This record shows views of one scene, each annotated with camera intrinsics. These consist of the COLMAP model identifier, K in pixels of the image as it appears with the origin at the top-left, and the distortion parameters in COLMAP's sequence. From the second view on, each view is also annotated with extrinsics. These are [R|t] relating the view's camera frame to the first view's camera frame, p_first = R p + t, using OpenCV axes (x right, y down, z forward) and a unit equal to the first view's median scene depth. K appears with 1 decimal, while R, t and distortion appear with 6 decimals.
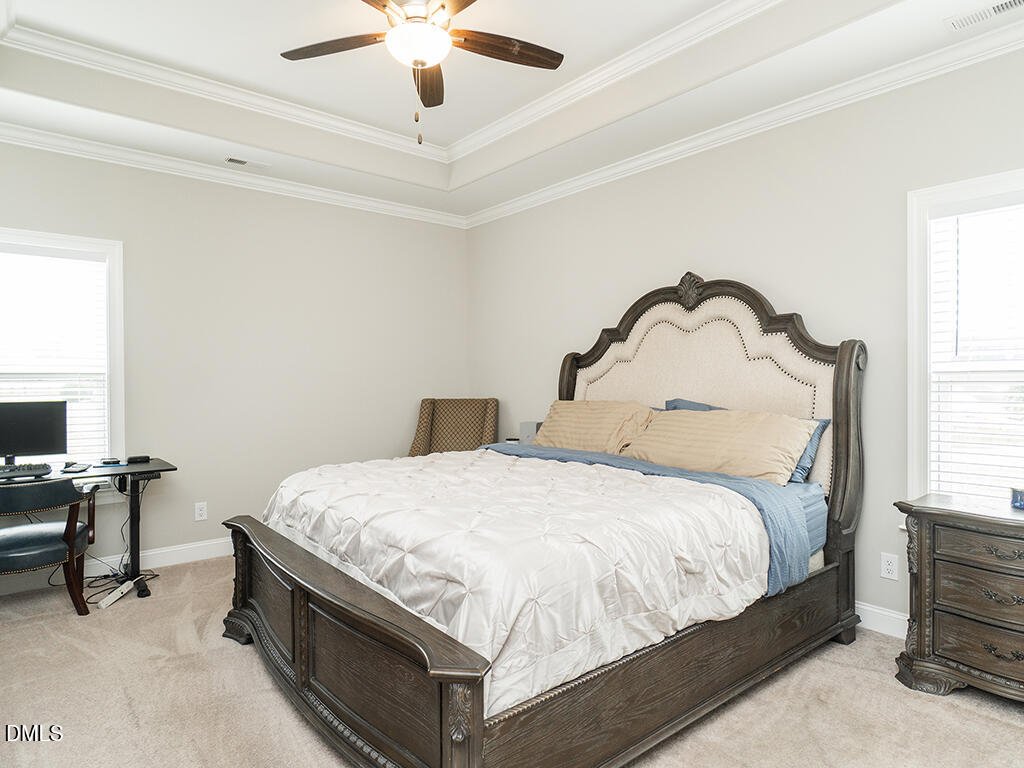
lens RADIAL K [[624.7, 0, 509.7], [0, 624.7, 377.6], [0, 0, 1]] dist [-0.004764, -0.002475]
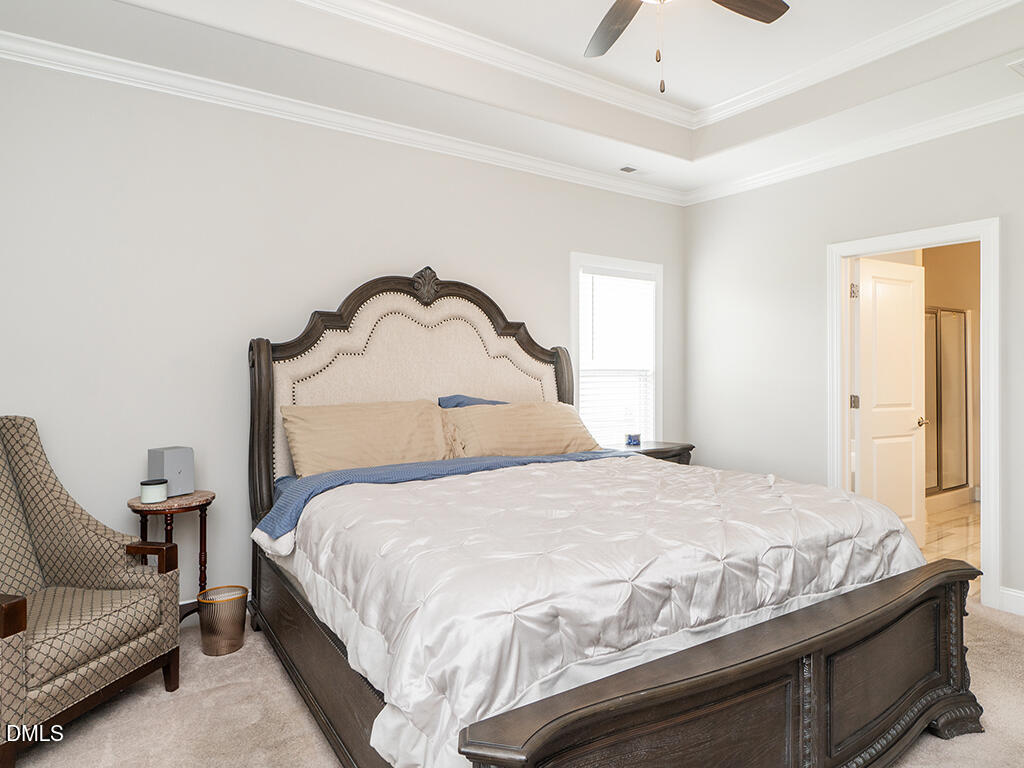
lens RADIAL K [[624.7, 0, 509.8], [0, 624.7, 374.3], [0, 0, 1]] dist [-0.004764, -0.002475]
pose [[0.136385, -0.000077, 0.990656, -0.667567], [-0.003268, 0.999995, 0.000527, -0.000136], [-0.990651, -0.003310, 0.136384, 0.736224]]
